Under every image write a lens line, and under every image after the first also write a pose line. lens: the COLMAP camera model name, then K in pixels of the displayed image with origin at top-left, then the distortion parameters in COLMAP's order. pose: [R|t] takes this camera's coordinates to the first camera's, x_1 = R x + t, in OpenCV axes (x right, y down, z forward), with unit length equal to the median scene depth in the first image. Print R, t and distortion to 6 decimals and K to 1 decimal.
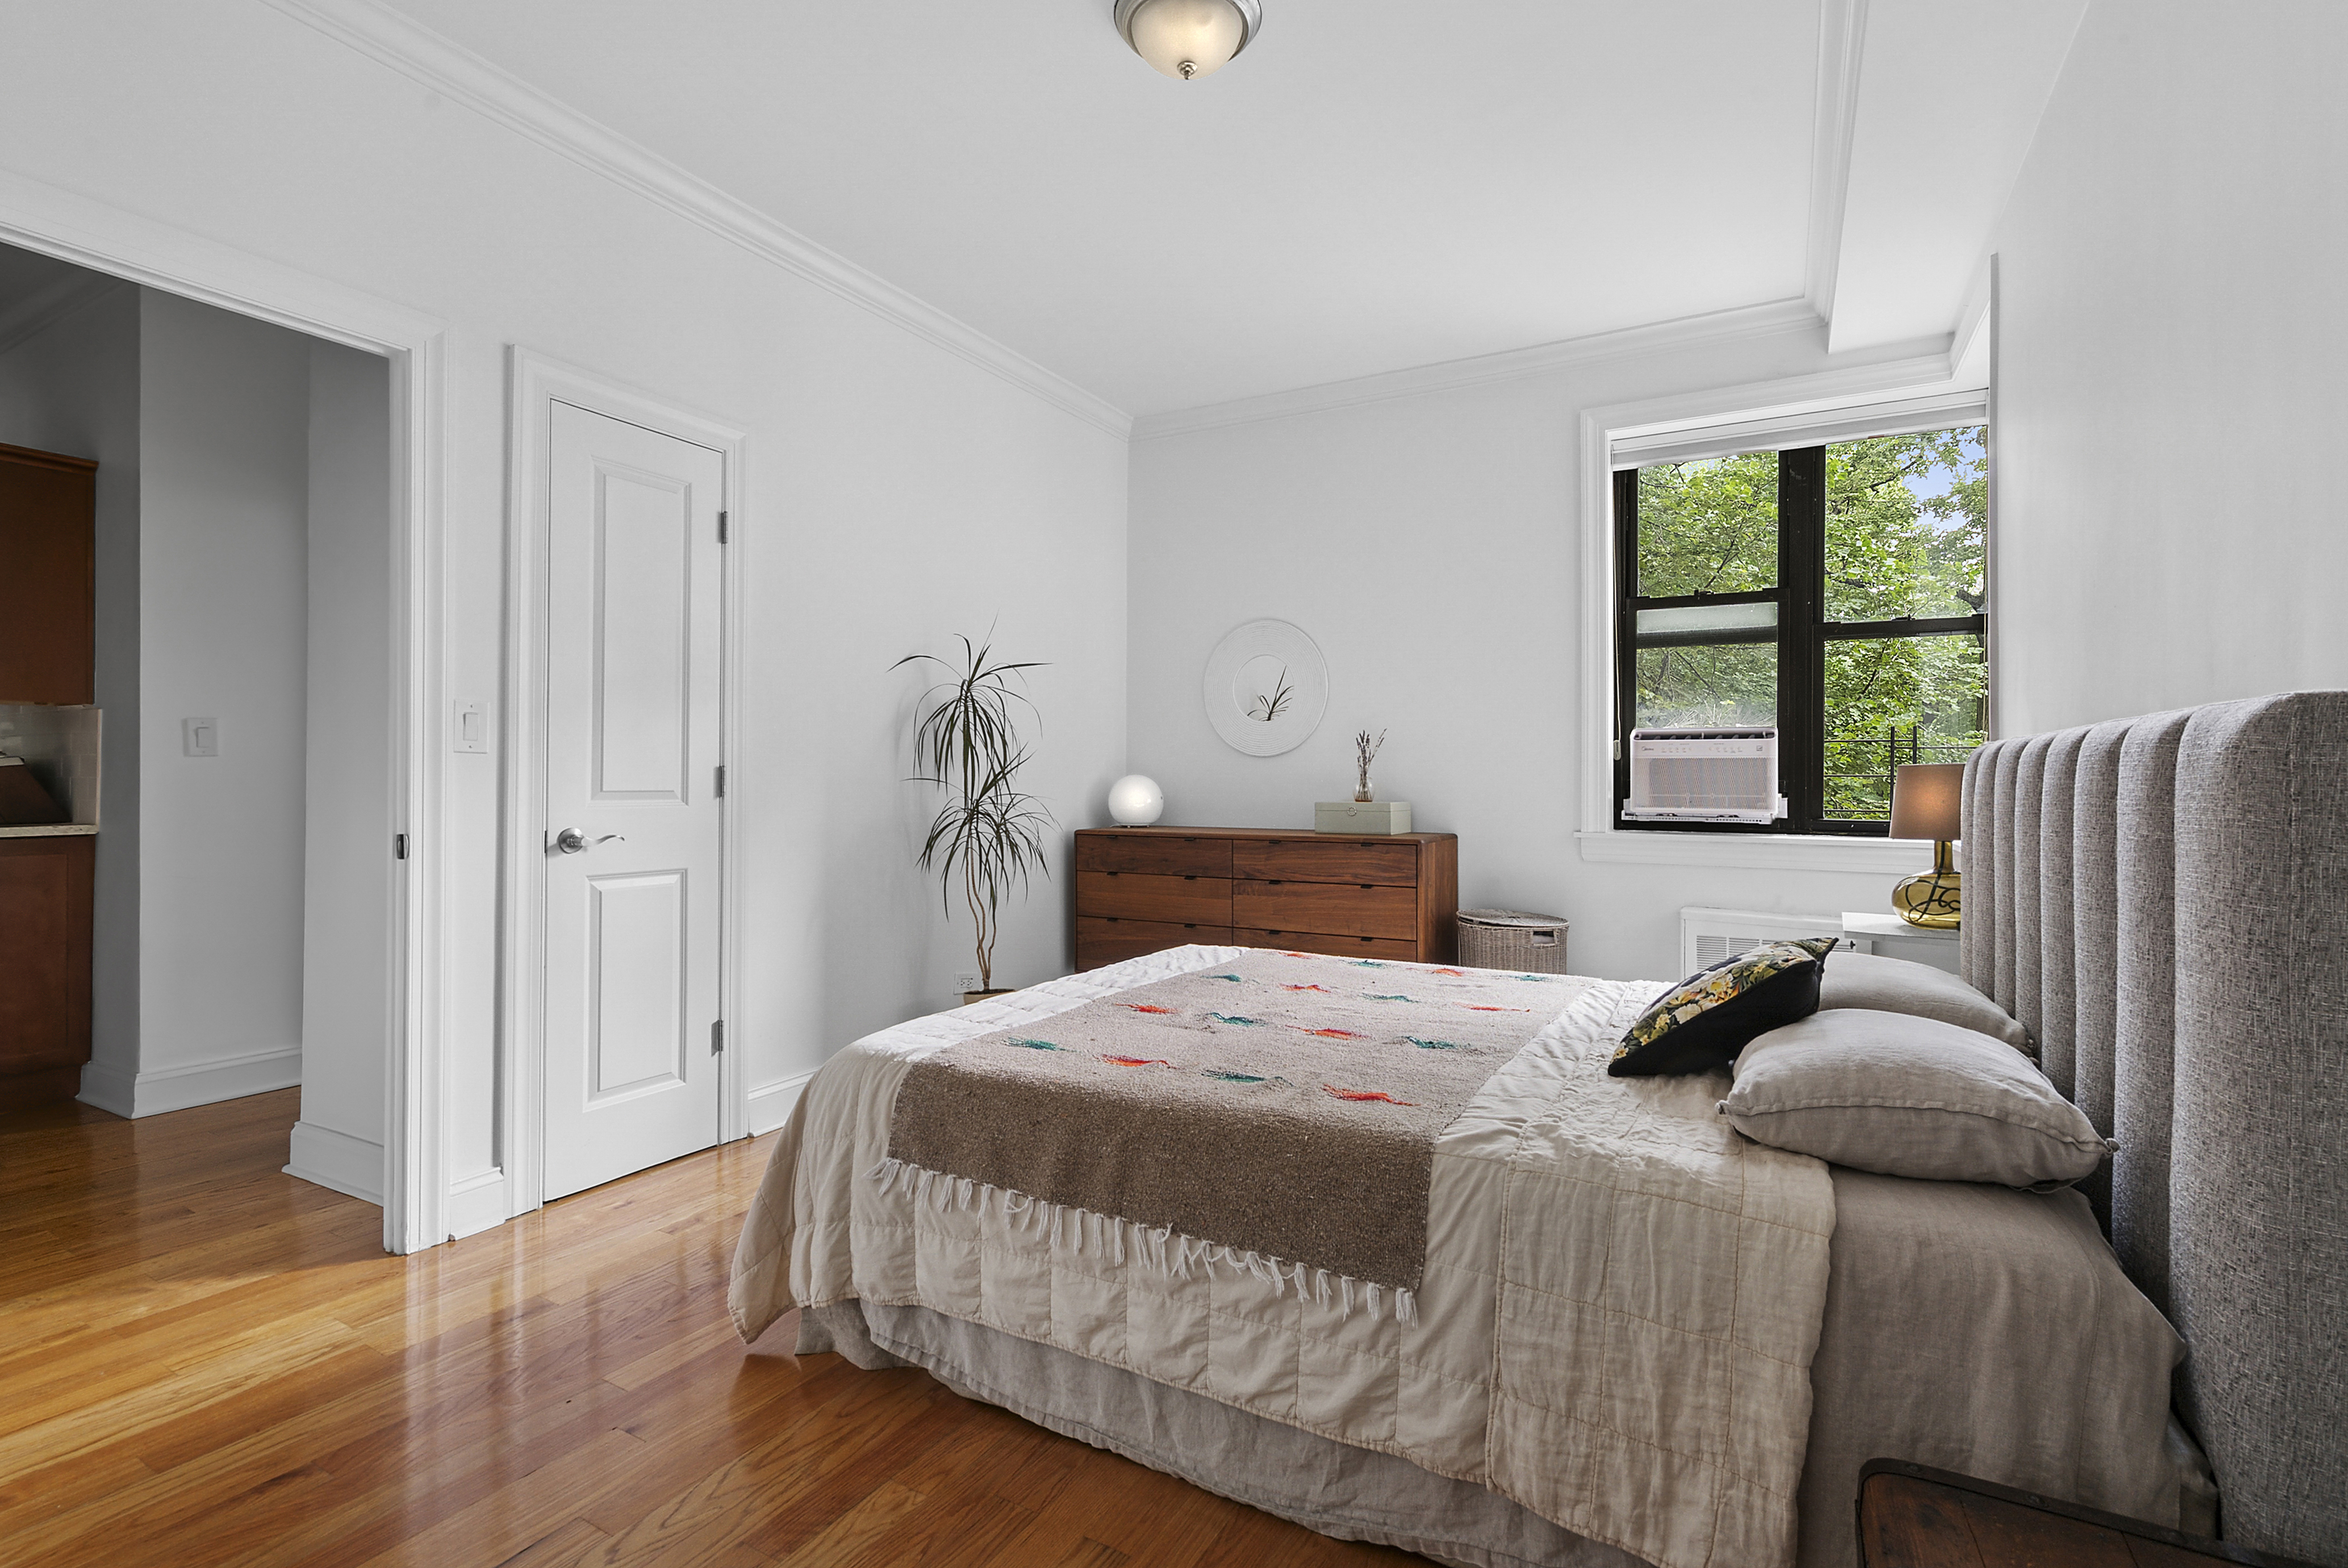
lens RADIAL K [[1069.3, 0, 1189.6], [0, 1069.3, 781.7], [0, 0, 1]] dist [0.001079, 0.000349]
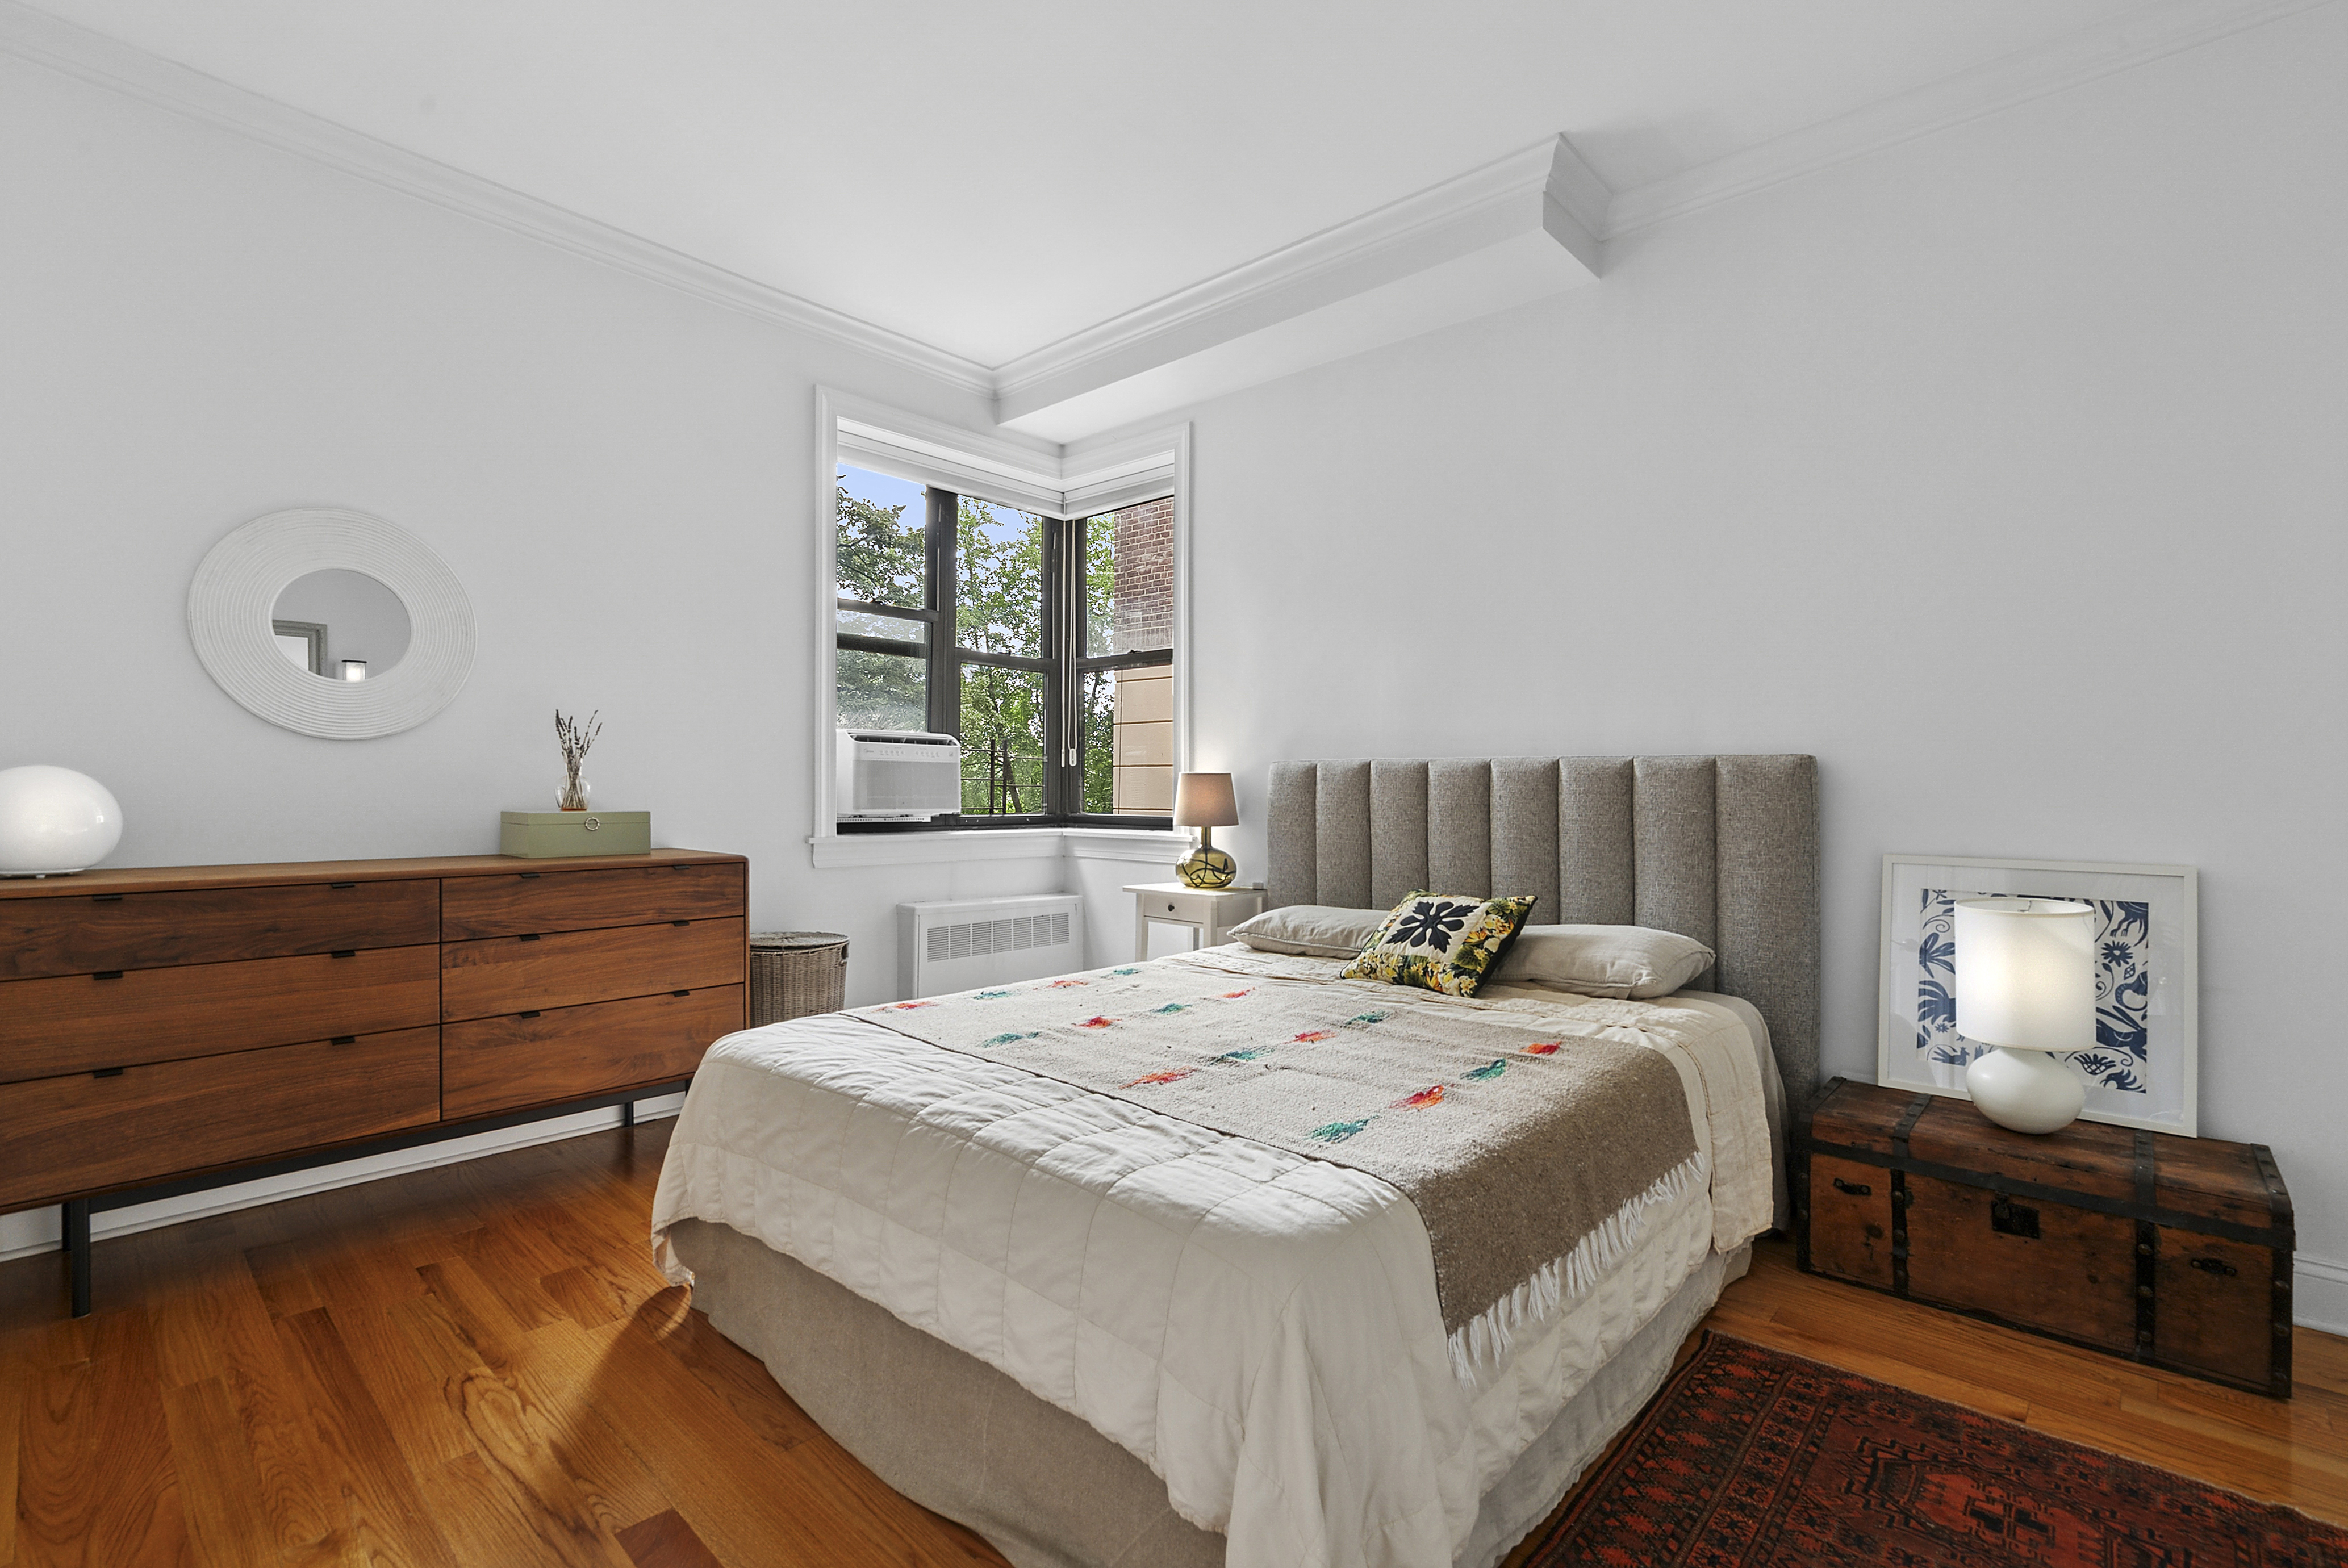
lens RADIAL K [[1069.3, 0, 1188.6], [0, 1069.3, 787.7], [0, 0, 1]] dist [0.001079, 0.000349]
pose [[0.223230, -0.003049, 0.974761, -0.474747], [-0.008693, 0.999949, 0.005119, -0.003663], [-0.974727, -0.009617, 0.223192, 0.479793]]
